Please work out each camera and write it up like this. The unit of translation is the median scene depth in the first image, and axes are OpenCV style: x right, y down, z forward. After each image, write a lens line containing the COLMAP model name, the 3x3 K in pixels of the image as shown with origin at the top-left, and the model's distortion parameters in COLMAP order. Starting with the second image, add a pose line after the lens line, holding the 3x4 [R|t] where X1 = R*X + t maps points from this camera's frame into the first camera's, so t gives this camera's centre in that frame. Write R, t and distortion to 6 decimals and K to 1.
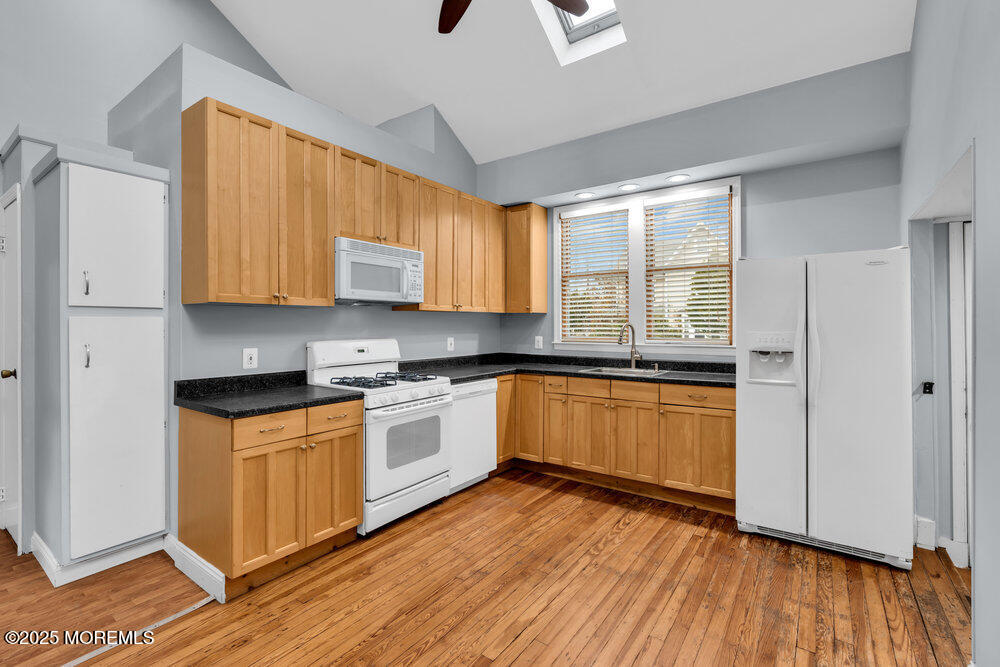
lens RADIAL K [[459.7, 0, 500.0], [0, 459.7, 333.5], [0, 0, 1]] dist [-0.001181, 0.000091]
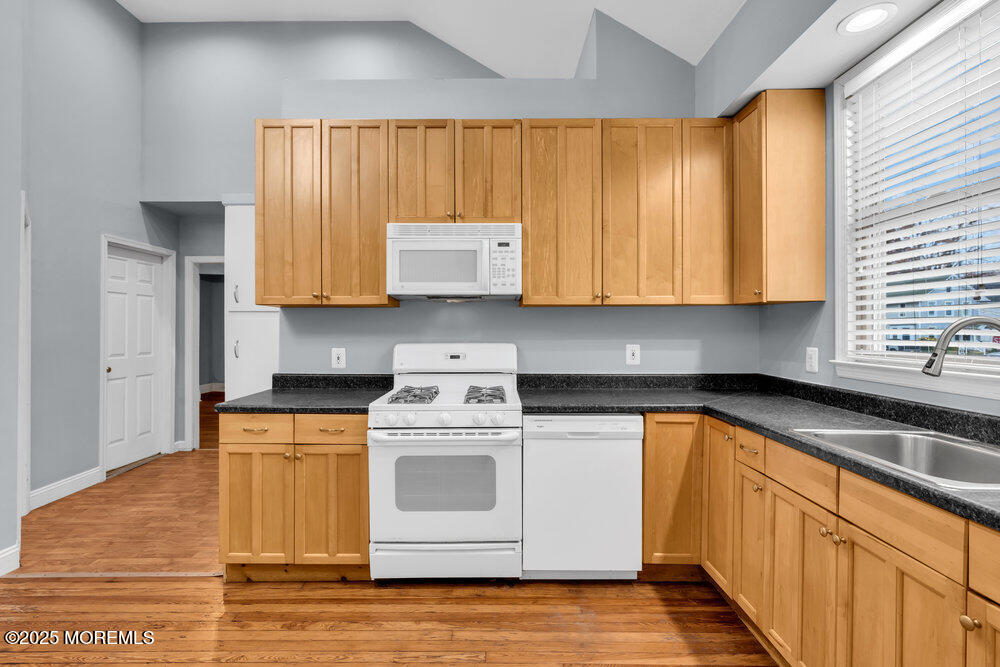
lens RADIAL K [[459.7, 0, 500.0], [0, 459.7, 333.5], [0, 0, 1]] dist [-0.001181, 0.000091]
pose [[0.569433, 0.010372, -0.821972, 0.440351], [-0.015855, 0.999873, 0.001633, -0.006923], [0.821885, 0.012103, 0.569525, 0.617310]]
